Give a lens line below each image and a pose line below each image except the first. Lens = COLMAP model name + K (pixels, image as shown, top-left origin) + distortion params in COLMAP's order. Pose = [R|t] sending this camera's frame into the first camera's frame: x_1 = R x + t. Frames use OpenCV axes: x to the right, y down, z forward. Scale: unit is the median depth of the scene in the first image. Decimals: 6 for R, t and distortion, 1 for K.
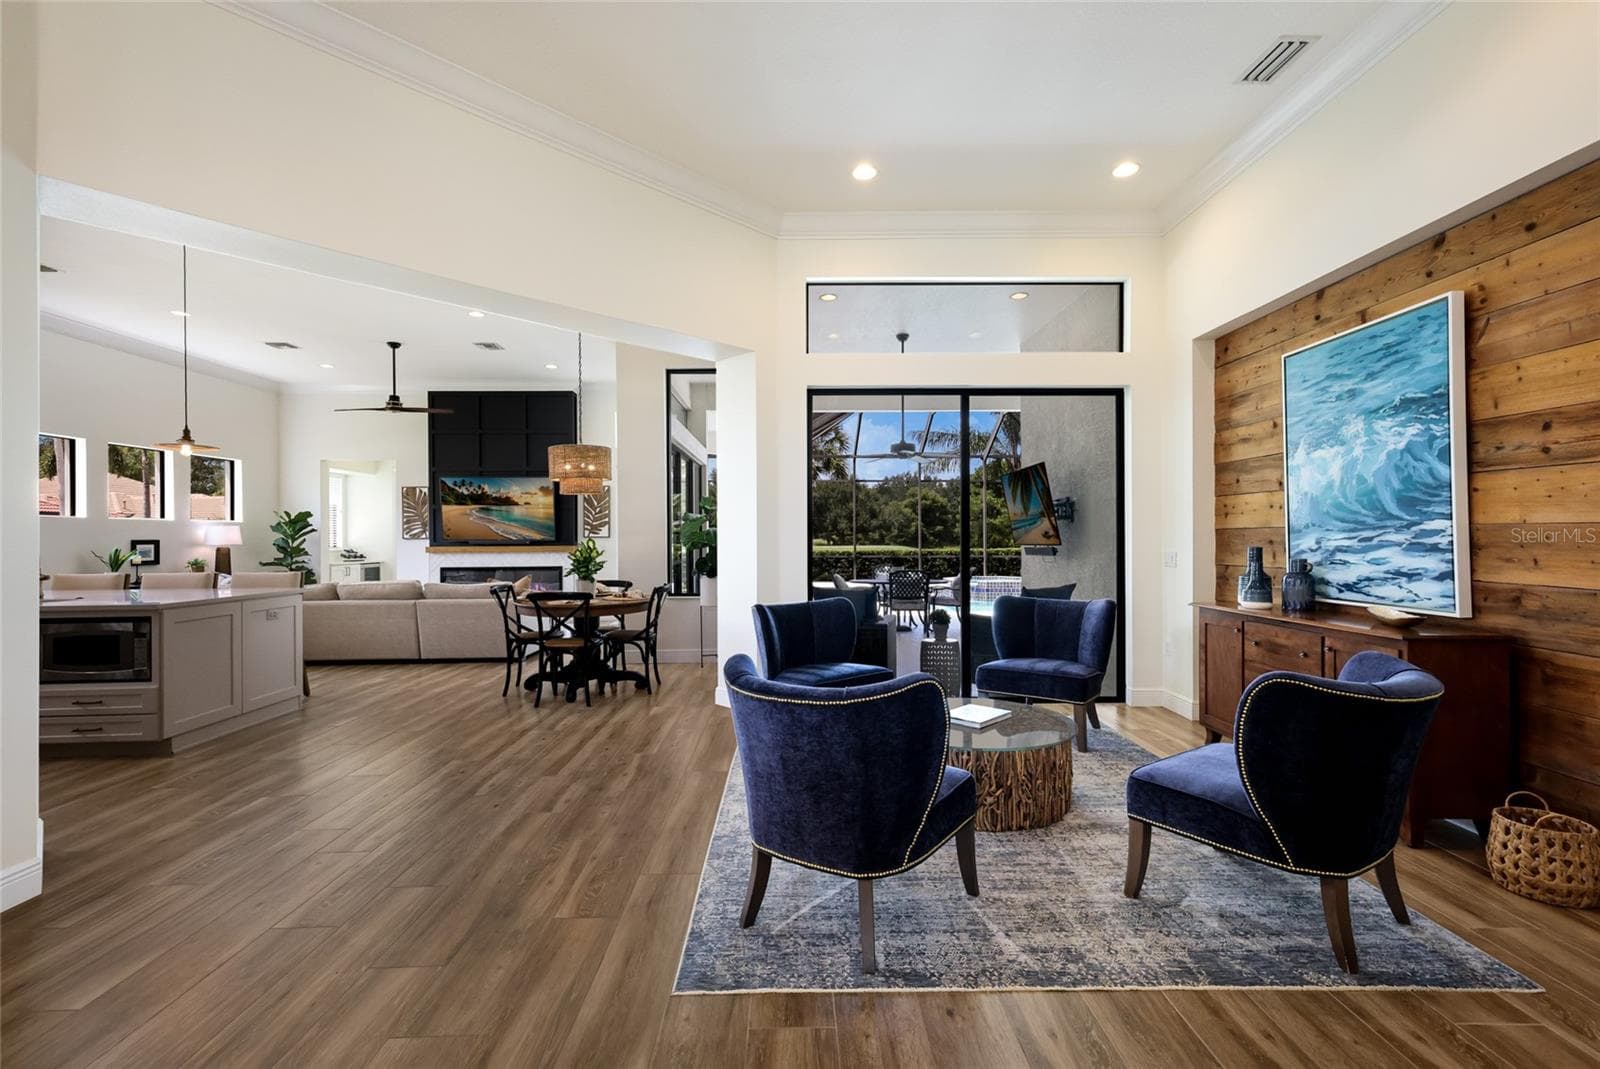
lens RADIAL K [[725.5, 0, 800.0], [0, 725.5, 534.5], [0, 0, 1]] dist [0.001943, -0.000119]
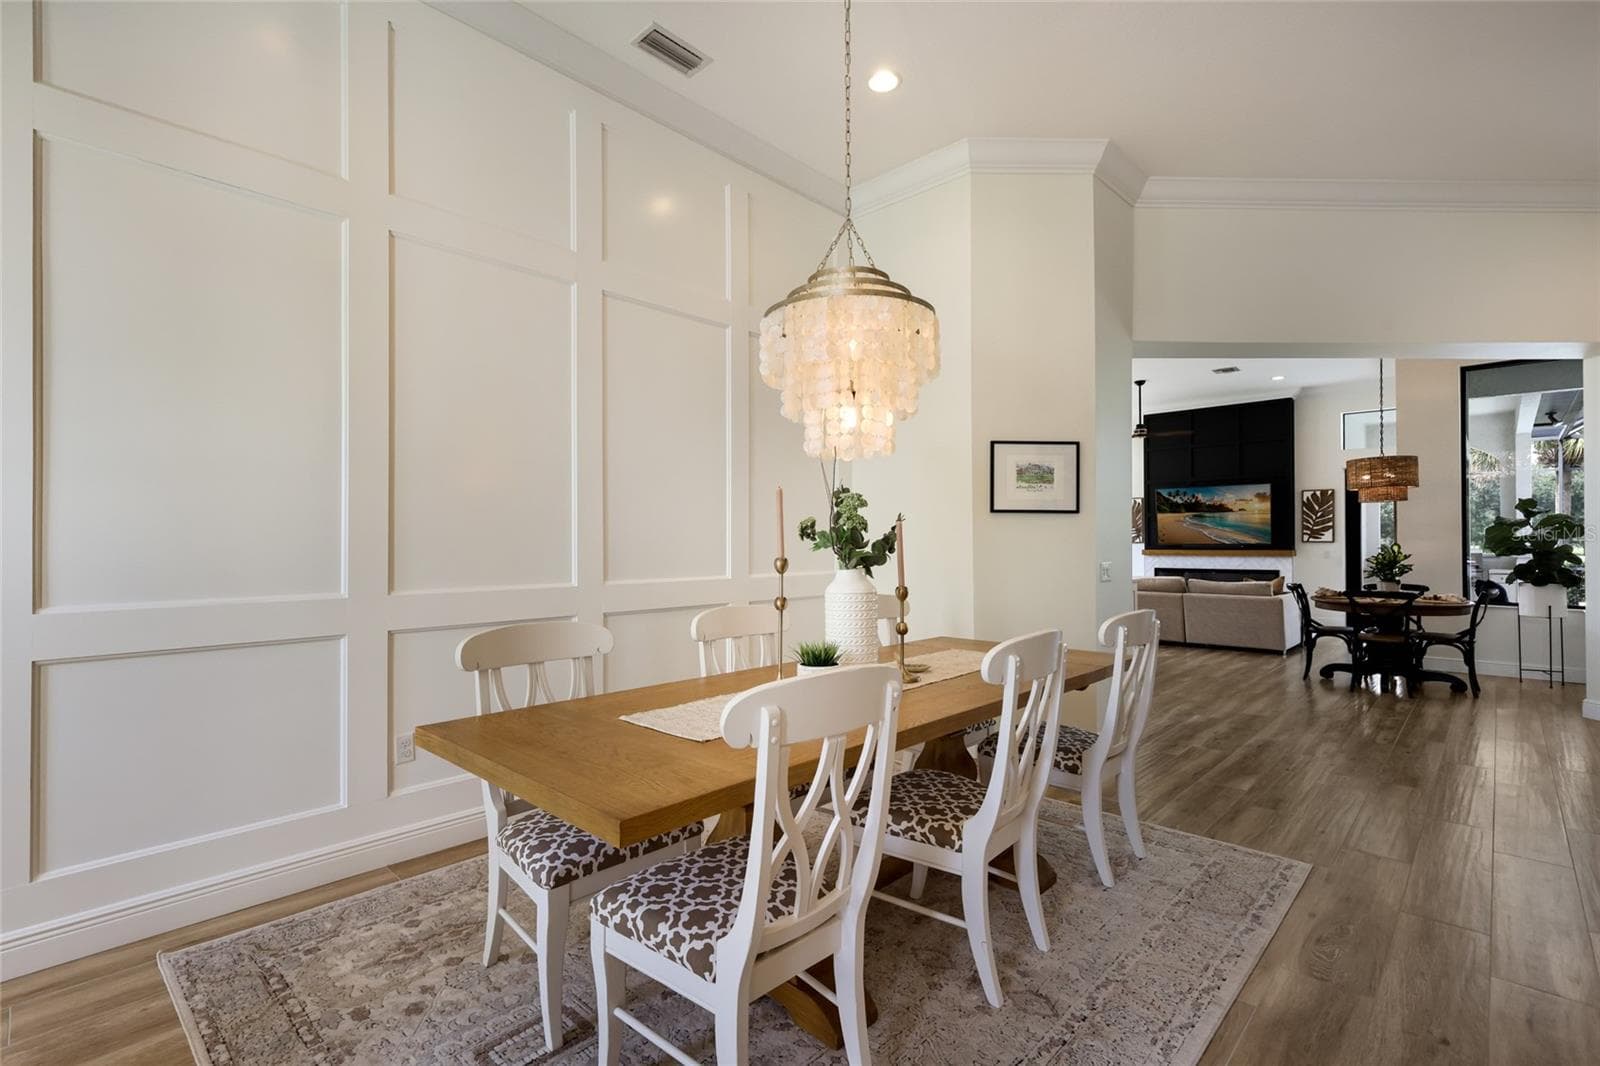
lens RADIAL K [[725.5, 0, 800.0], [0, 725.5, 533.0], [0, 0, 1]] dist [0.001943, -0.000119]
pose [[0.708933, -0.006416, -0.705247, -0.086458], [0.000032, 0.999959, -0.009065, 0.000687], [0.705276, 0.006404, 0.708904, -0.205505]]
